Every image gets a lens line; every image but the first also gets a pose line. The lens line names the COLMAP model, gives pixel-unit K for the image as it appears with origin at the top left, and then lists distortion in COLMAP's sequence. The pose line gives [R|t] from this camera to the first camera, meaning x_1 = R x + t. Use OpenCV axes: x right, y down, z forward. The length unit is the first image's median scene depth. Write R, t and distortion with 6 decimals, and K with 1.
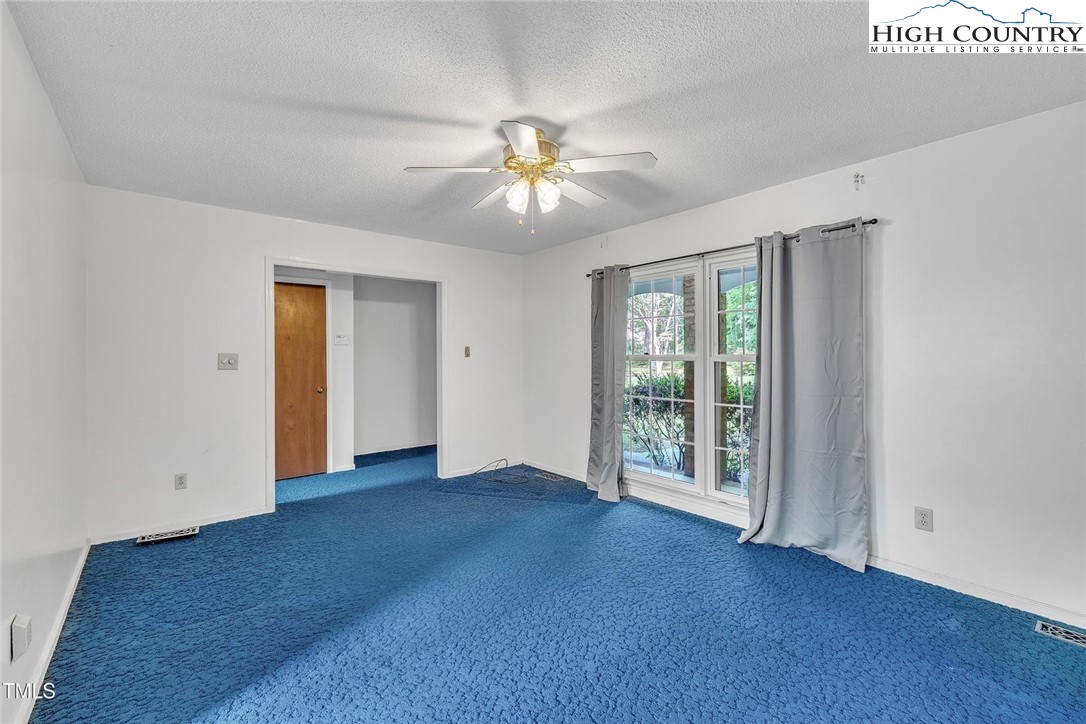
lens RADIAL K [[462.0, 0, 542.4], [0, 462.0, 351.7], [0, 0, 1]] dist [-0.000159, -0.000078]
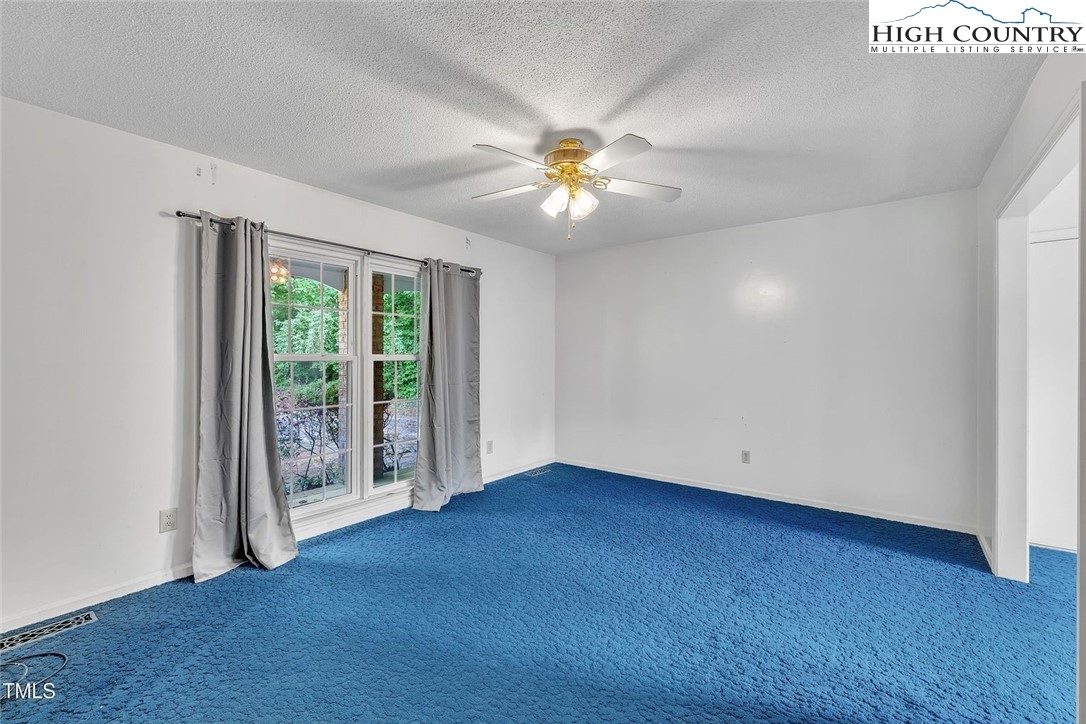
lens RADIAL K [[465.9, 0, 543.0], [0, 465.9, 362.0], [0, 0, 1]] dist [0.000122, 0.000063]
pose [[-0.213640, -0.010627, 0.976855, -0.691642], [0.000417, 0.999940, 0.010969, 0.010887], [-0.976912, 0.002751, -0.213623, 0.844138]]
